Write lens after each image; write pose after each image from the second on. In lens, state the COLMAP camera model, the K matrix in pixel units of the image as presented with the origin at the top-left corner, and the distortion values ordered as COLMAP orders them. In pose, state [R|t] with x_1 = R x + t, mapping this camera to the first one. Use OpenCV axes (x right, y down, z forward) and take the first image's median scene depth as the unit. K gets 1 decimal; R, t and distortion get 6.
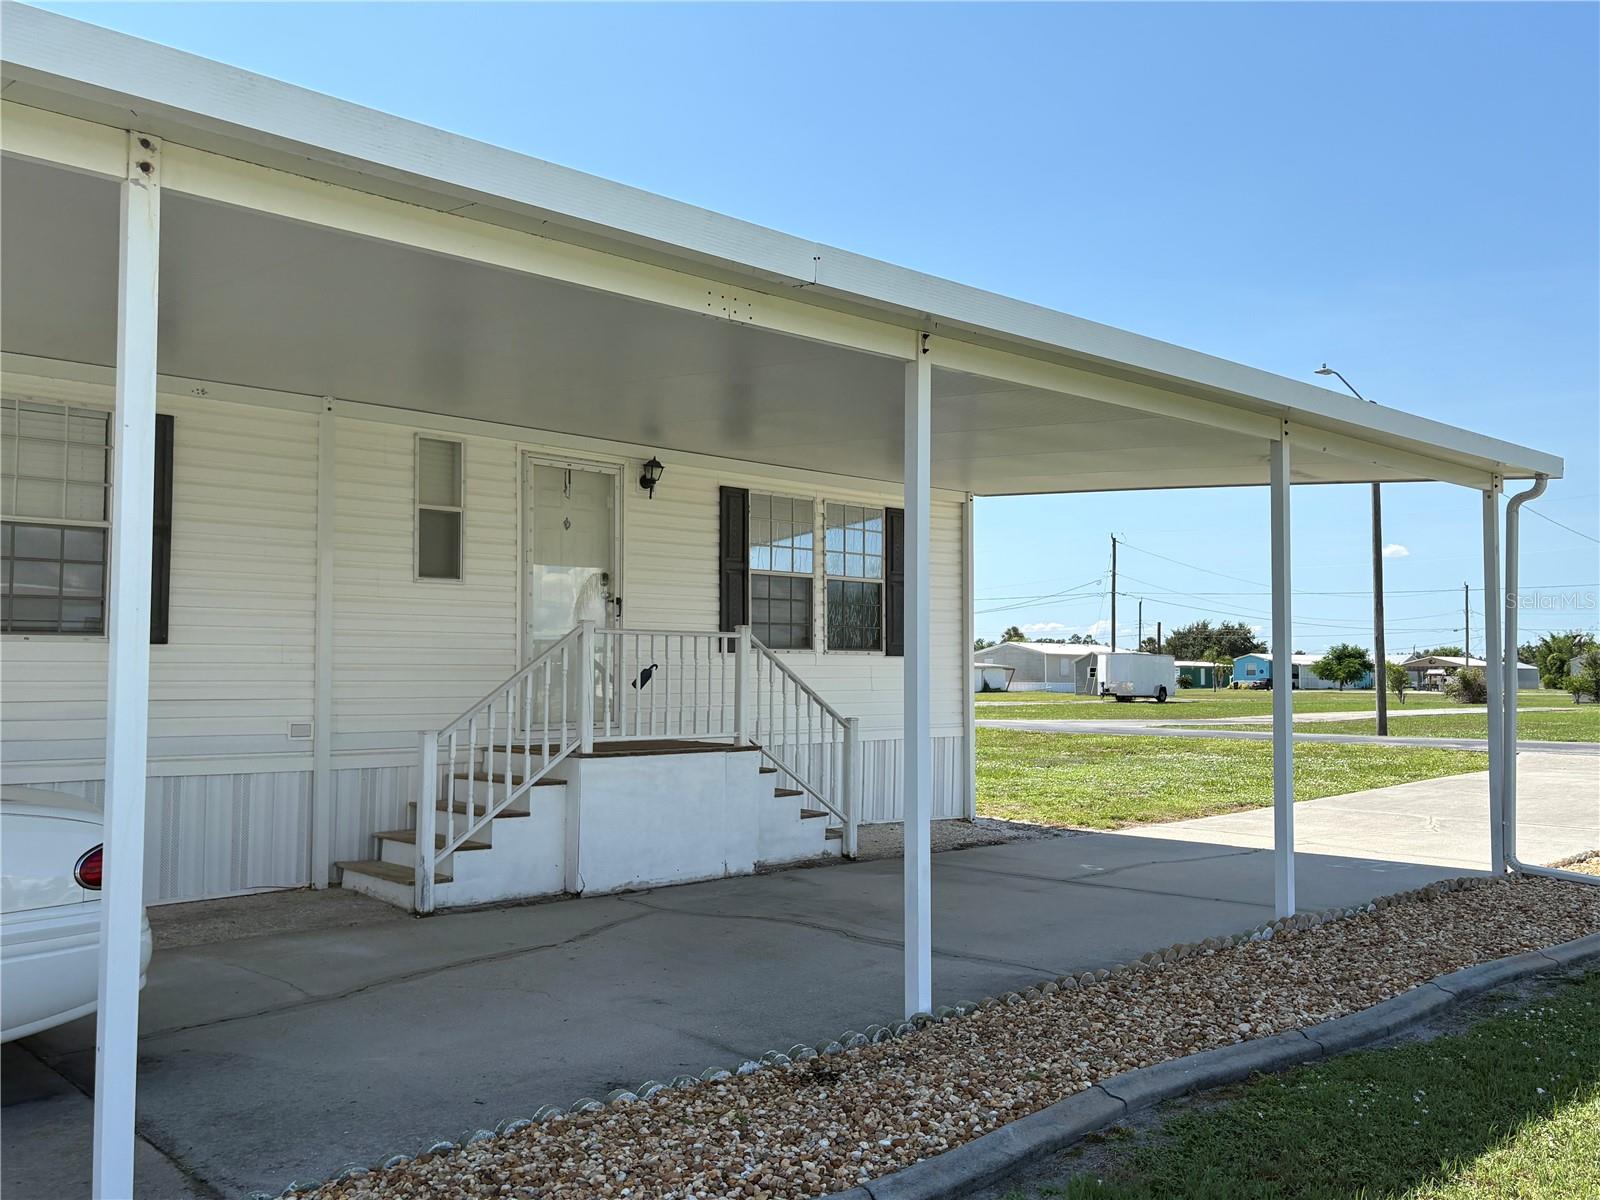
lens RADIAL K [[1324.6, 0, 803.5], [0, 1324.6, 602.4], [0, 0, 1]] dist [0.043297, -0.000280]
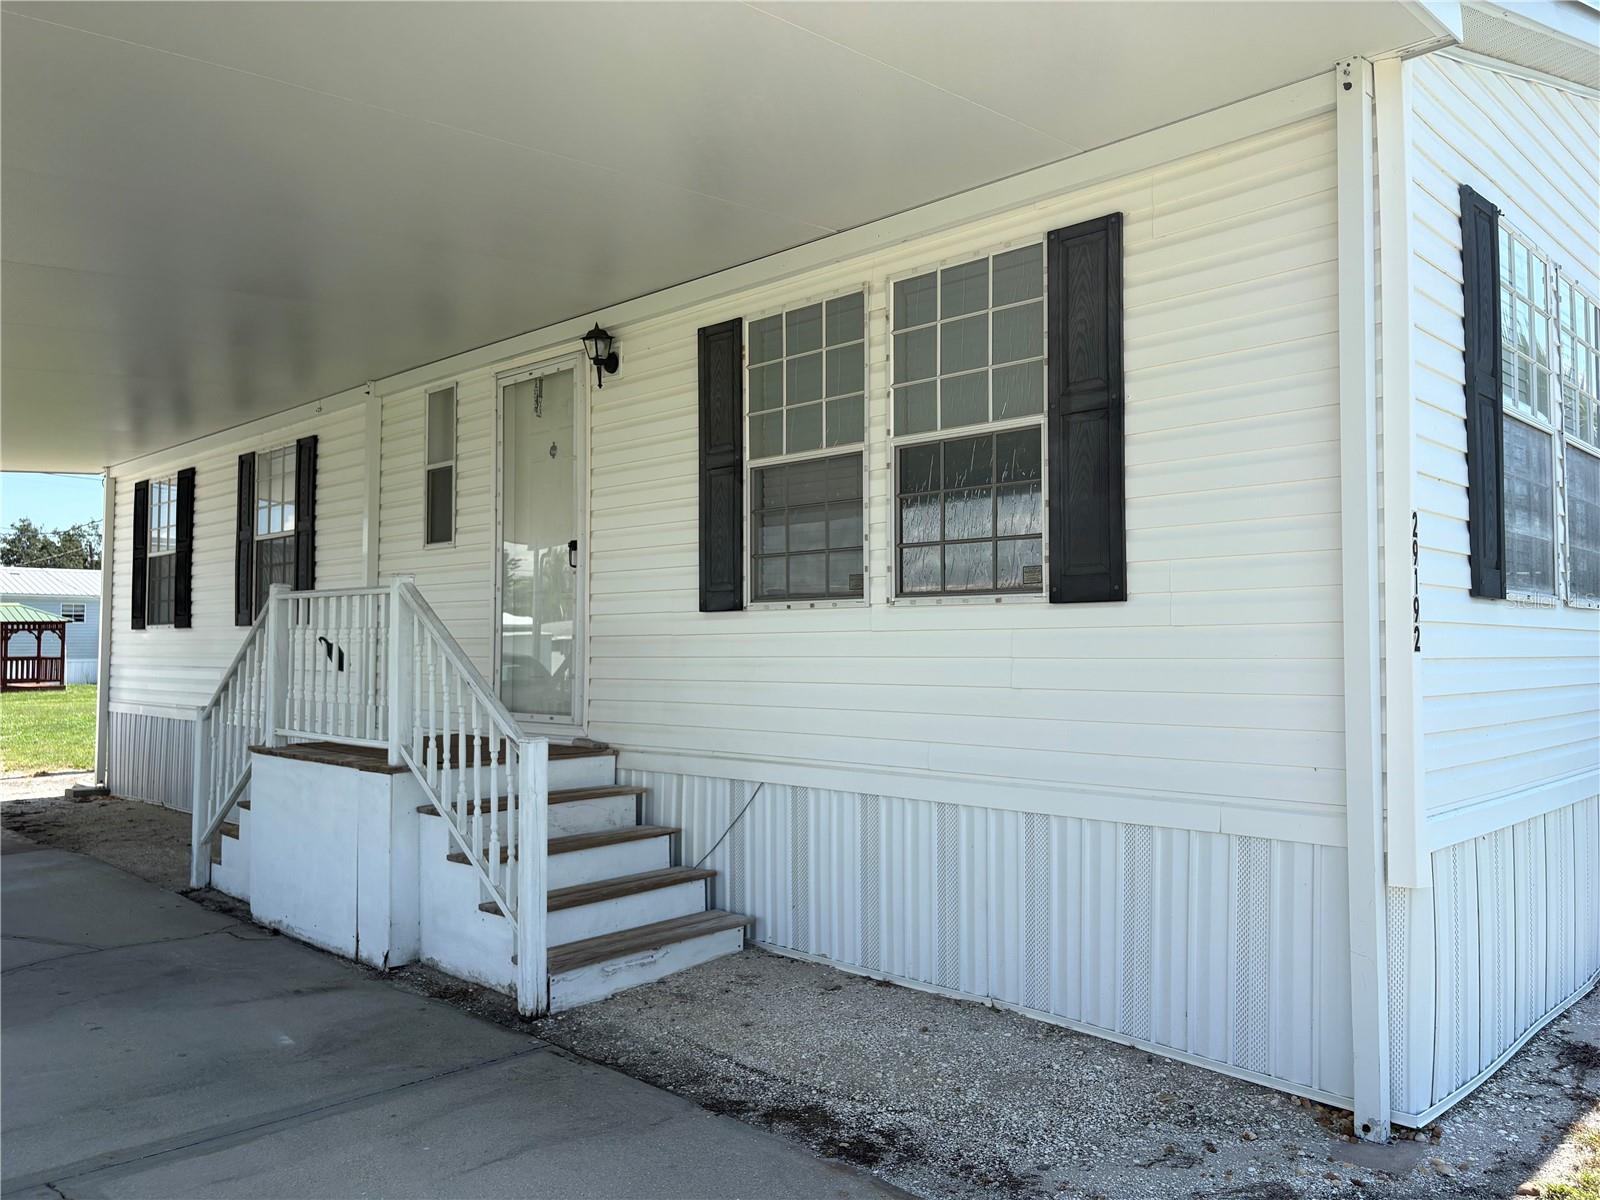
lens RADIAL K [[1227.5, 0, 794.2], [0, 1227.5, 587.9], [0, 0, 1]] dist [0.035277, -0.014490]
pose [[0.035415, -0.032300, -0.998851, 0.543235], [0.070021, 0.997101, -0.029760, 0.051684], [0.996917, -0.068887, 0.037574, 1.143681]]
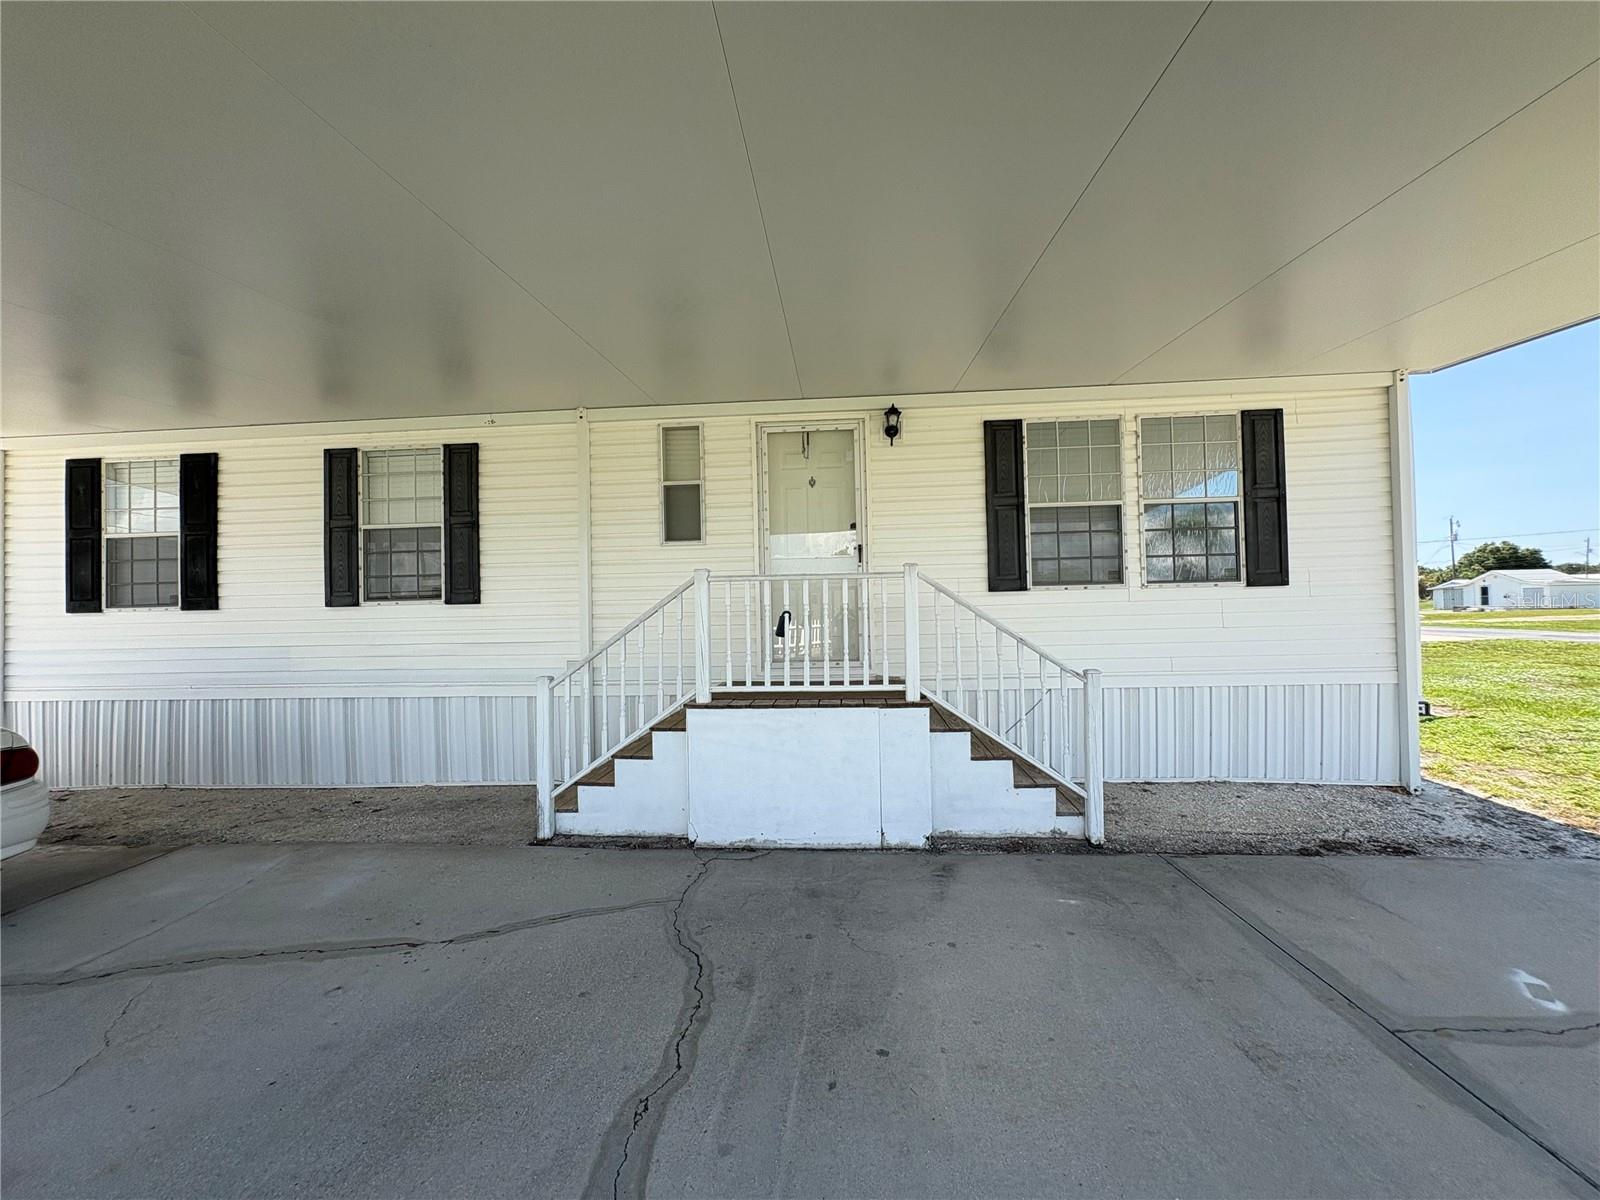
lens RADIAL K [[630.6, 0, 793.2], [0, 630.6, 602.8], [0, 0, 1]] dist [-0.000047, 0.000732]
pose [[0.680858, -0.020219, -0.732136, 0.201397], [0.062764, 0.997552, 0.030819, 0.025177], [0.729721, -0.066936, 0.680461, 0.644231]]
